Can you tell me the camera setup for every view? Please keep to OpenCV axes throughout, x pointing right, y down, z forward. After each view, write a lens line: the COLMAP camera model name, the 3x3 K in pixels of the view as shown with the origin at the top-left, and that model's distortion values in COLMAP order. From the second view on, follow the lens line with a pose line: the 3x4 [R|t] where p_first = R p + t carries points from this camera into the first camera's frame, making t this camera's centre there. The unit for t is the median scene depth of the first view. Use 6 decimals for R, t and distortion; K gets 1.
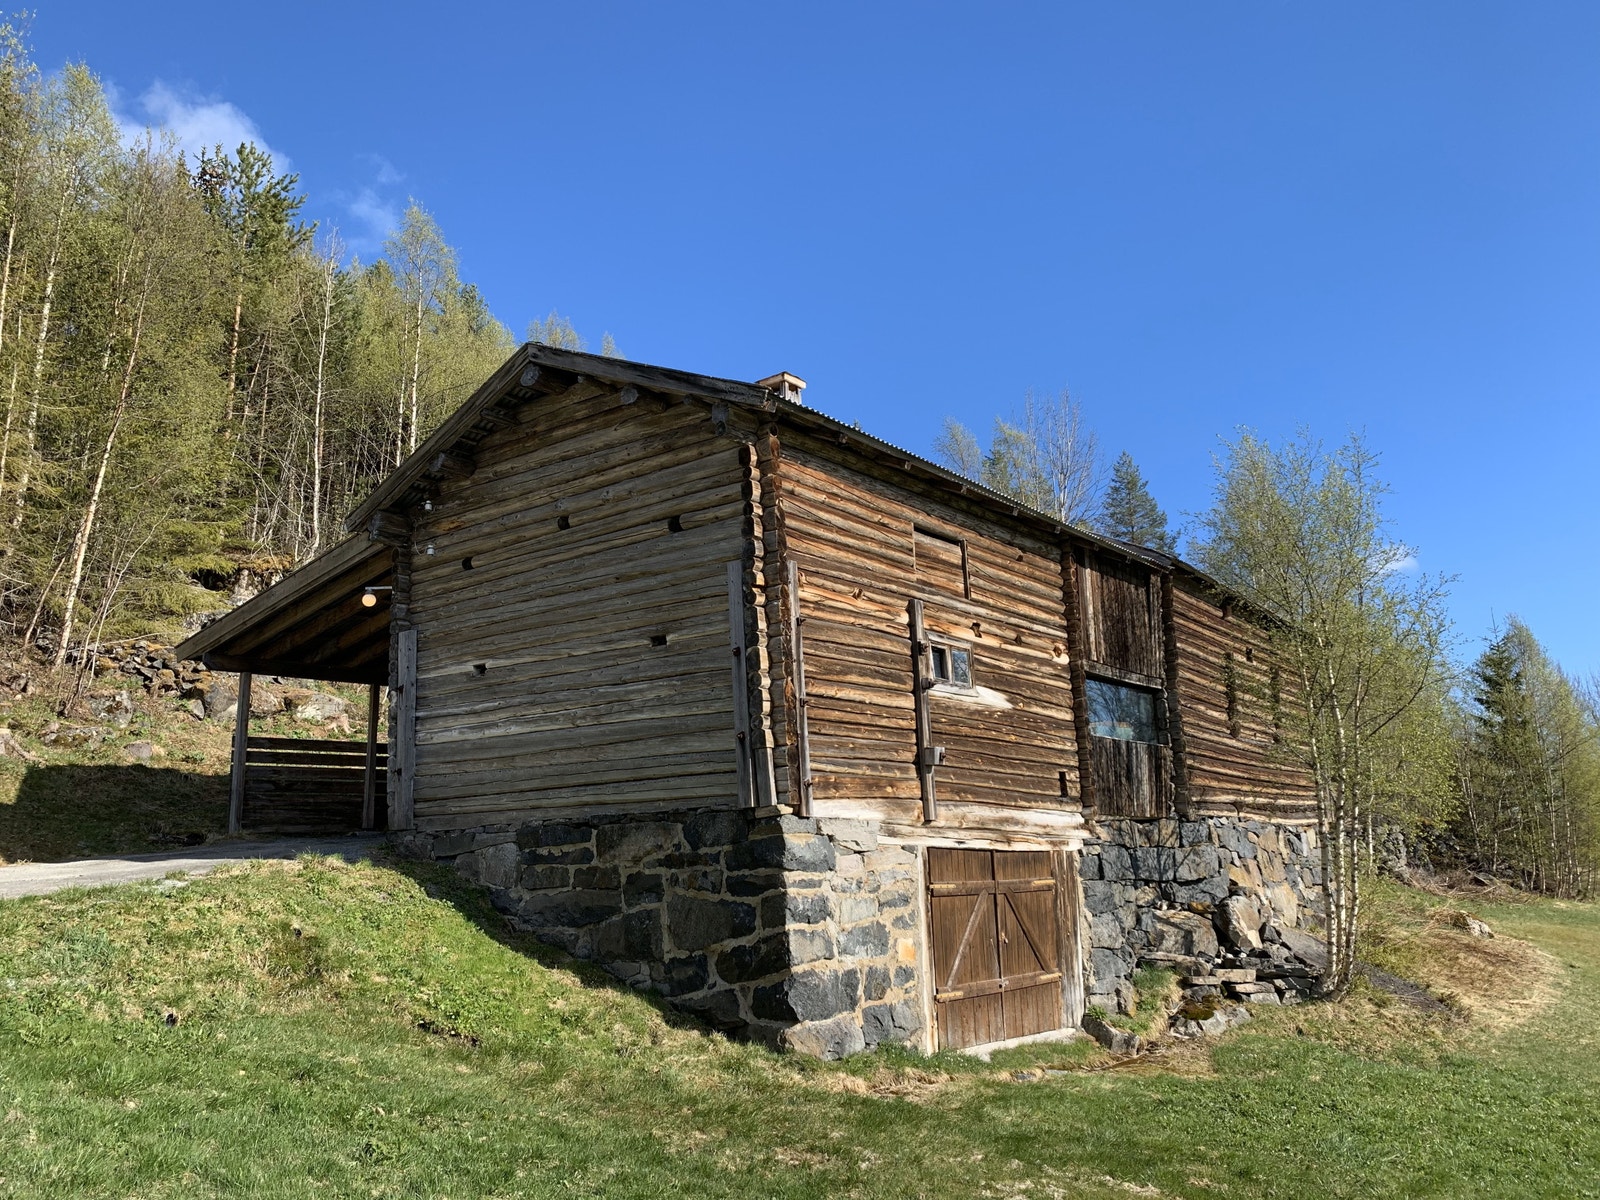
lens RADIAL K [[1235.4, 0, 800.0], [0, 1235.4, 600.0], [0, 0, 1]] dist [0.180826, -0.250337]
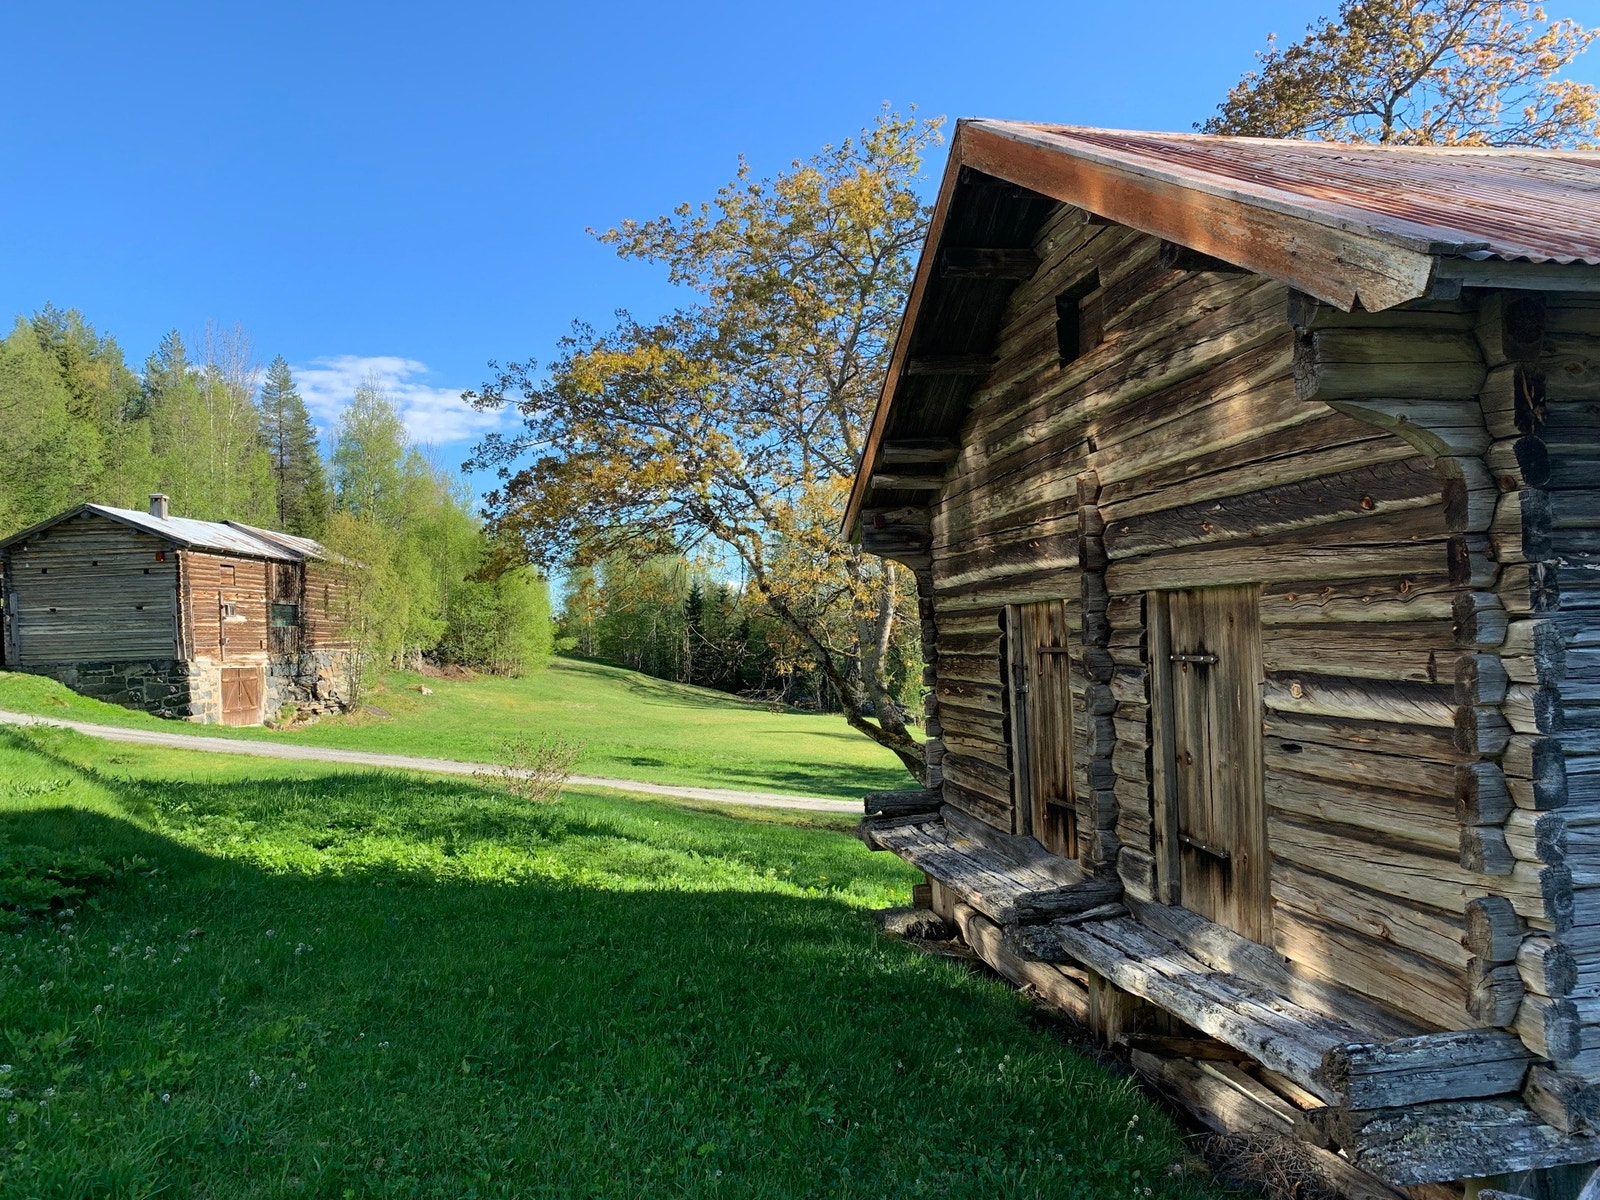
lens RADIAL K [[1235.4, 0, 800.0], [0, 1235.4, 600.0], [0, 0, 1]] dist [0.180826, -0.250337]
pose [[0.781548, 0.017808, 0.623591, -0.797749], [-0.117673, 0.985857, 0.119327, -0.557805], [-0.612646, -0.166640, 0.772590, -2.486270]]
